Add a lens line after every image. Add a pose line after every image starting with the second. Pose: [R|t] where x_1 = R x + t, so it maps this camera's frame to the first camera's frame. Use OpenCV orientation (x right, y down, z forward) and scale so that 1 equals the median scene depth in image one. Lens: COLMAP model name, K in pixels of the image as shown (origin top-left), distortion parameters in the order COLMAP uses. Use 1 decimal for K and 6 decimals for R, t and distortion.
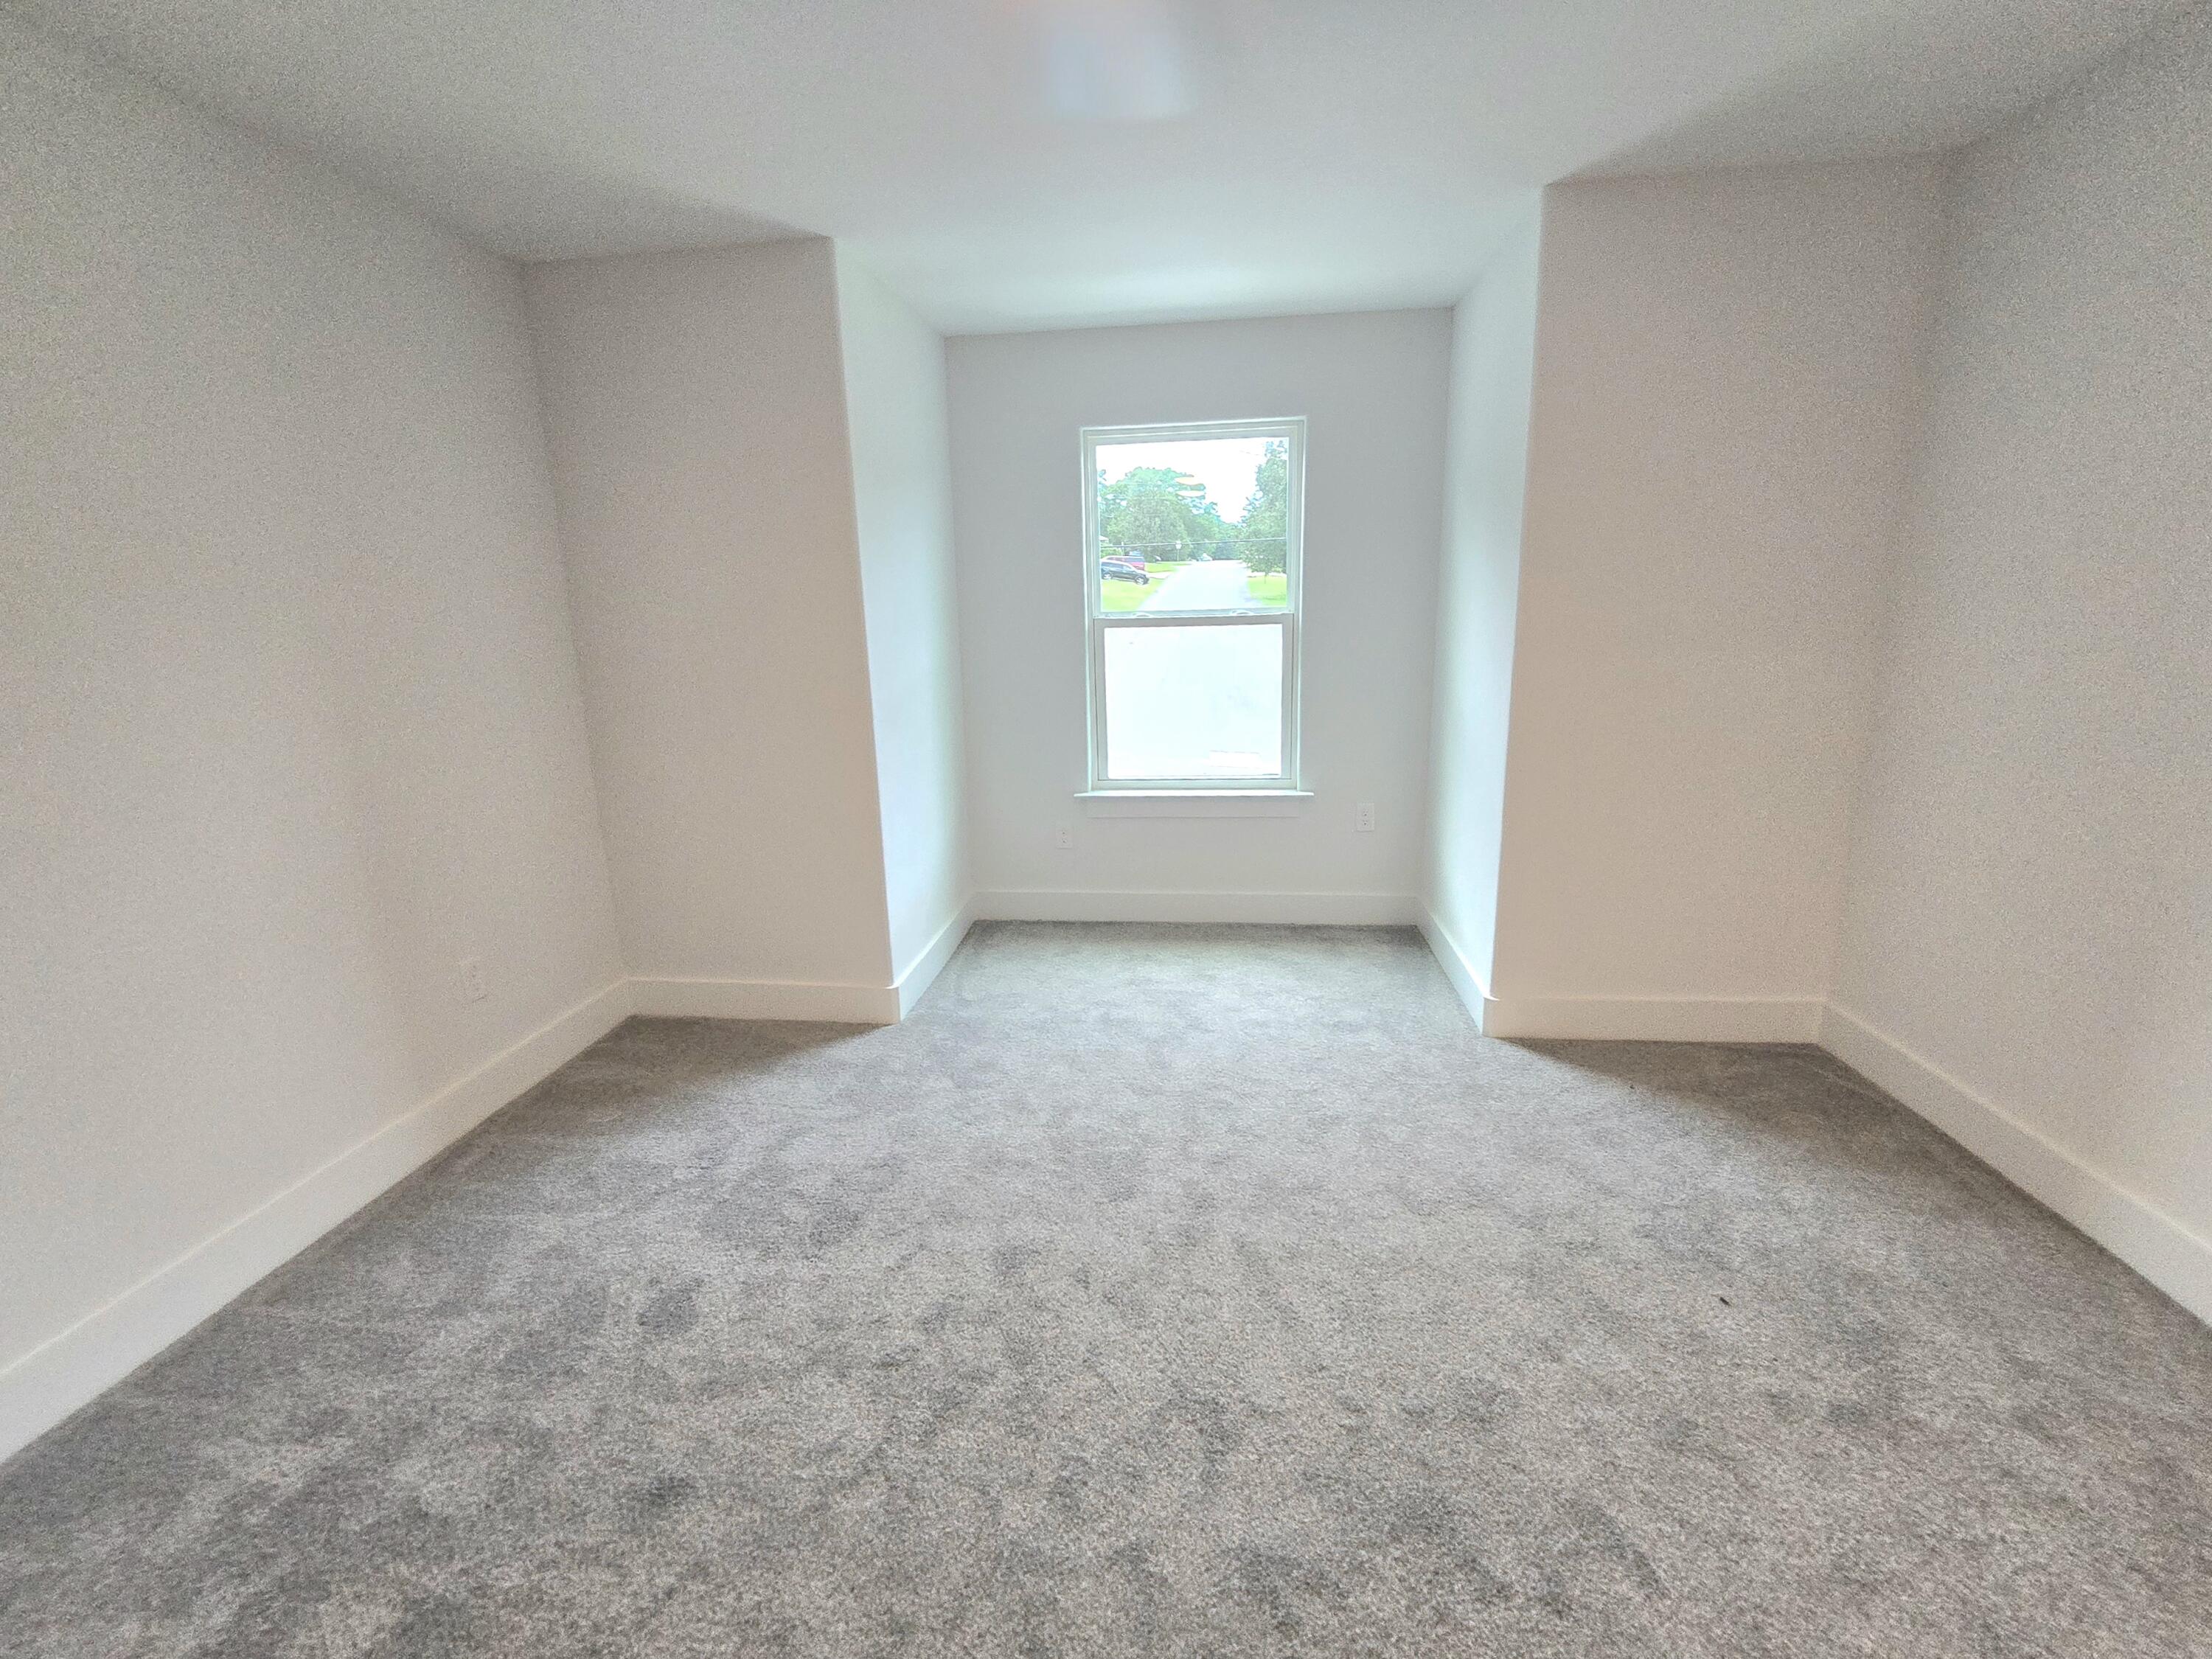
lens RADIAL K [[952.6, 0, 1100.1], [0, 952.6, 846.2], [0, 0, 1]] dist [-0.001732, -0.000217]
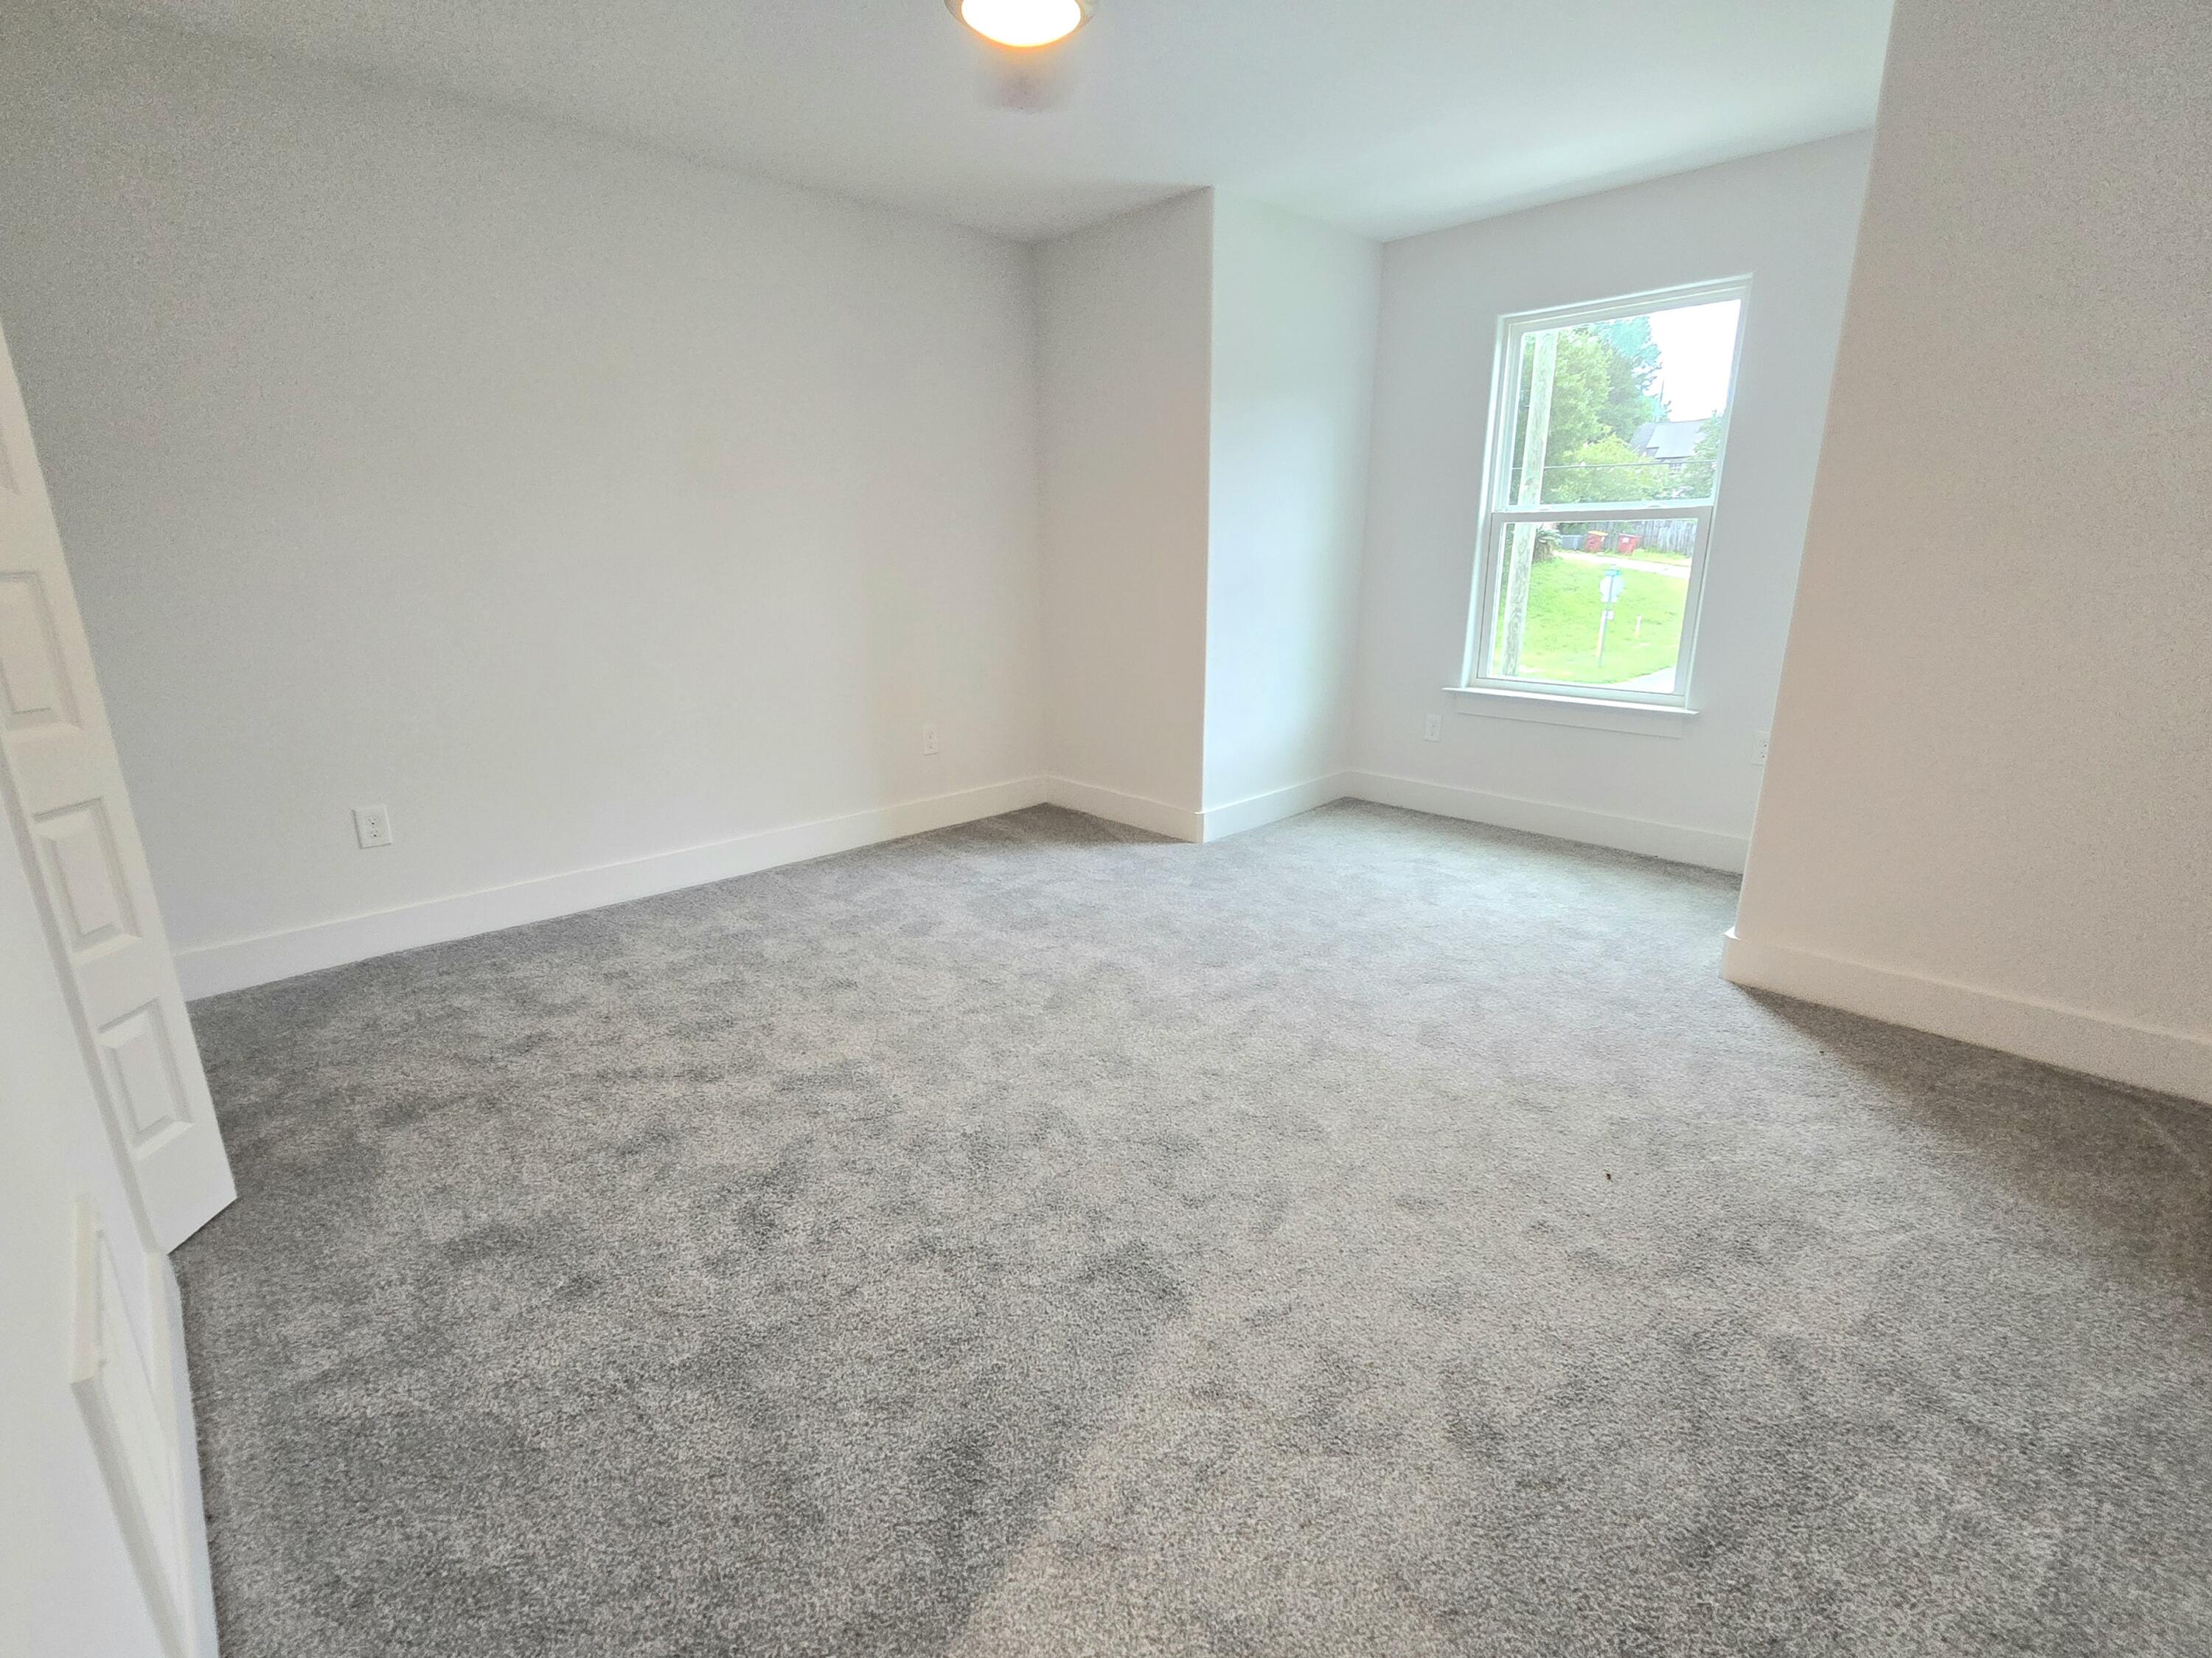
lens RADIAL K [[959.7, 0, 1090.1], [0, 959.7, 839.9], [0, 0, 1]] dist [-0.002930, -0.000288]
pose [[0.782556, 0.203477, -0.588390, 0.503068], [-0.160411, 0.979073, 0.125237, 0.060682], [0.601560, -0.003620, 0.798820, -0.093768]]
